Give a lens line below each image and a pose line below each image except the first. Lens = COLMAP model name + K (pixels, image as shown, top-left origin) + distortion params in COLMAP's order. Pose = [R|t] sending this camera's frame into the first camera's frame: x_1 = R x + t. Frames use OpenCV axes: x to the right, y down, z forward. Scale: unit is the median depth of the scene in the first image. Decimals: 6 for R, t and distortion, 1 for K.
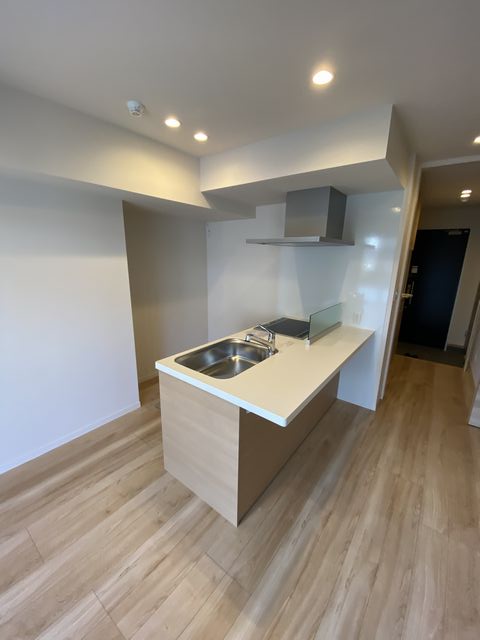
lens RADIAL K [[262.1, 0, 239.8], [0, 262.1, 322.1], [0, 0, 1]] dist [-0.005521, -0.004460]
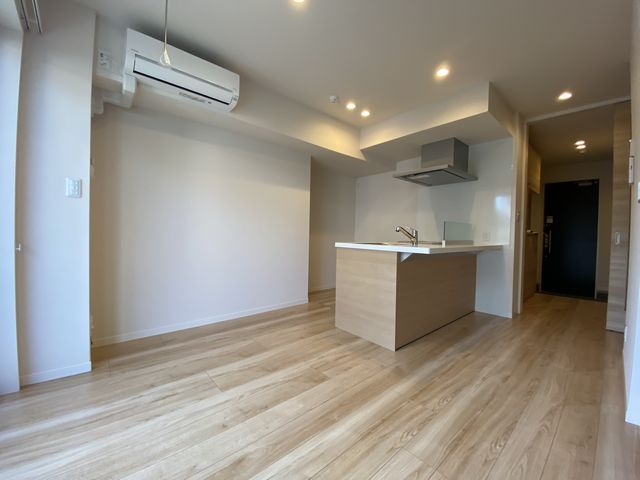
lens RADIAL K [[262.1, 0, 316.9], [0, 262.1, 240.0], [0, 0, 1]] dist [-0.005521, -0.004460]
pose [[0.980297, 0.007525, -0.197387, -0.124246], [-0.053463, 0.972085, -0.228457, 0.470294], [0.190158, 0.234508, 0.953334, -0.451470]]
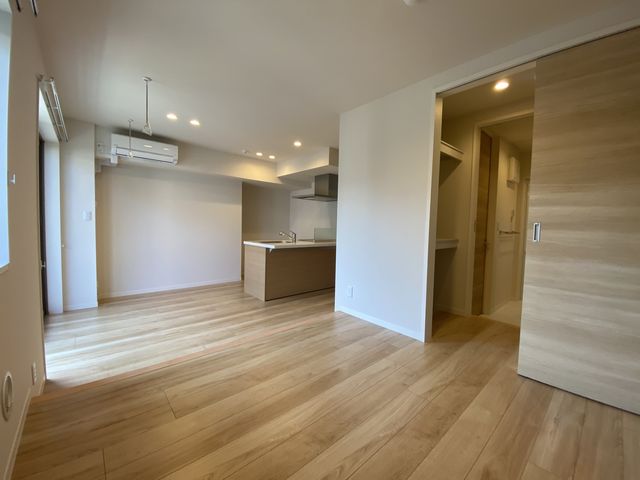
lens RADIAL K [[262.1, 0, 322.9], [0, 262.1, 240.5], [0, 0, 1]] dist [-0.005521, -0.004460]
pose [[0.982991, 0.016723, -0.182892, 0.851730], [-0.053426, 0.978816, -0.197649, 0.577946], [0.175713, 0.204058, 0.963060, -1.241947]]
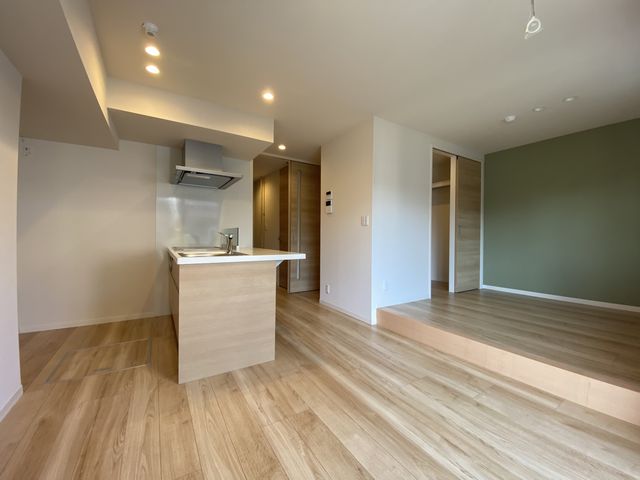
lens RADIAL K [[262.1, 0, 325.8], [0, 262.1, 237.4], [0, 0, 1]] dist [-0.005521, -0.004460]
pose [[0.328813, -0.021068, 0.944160, -1.038953], [0.235601, 0.969971, -0.060407, 0.260396], [-0.914535, 0.242307, 0.323902, 0.123484]]
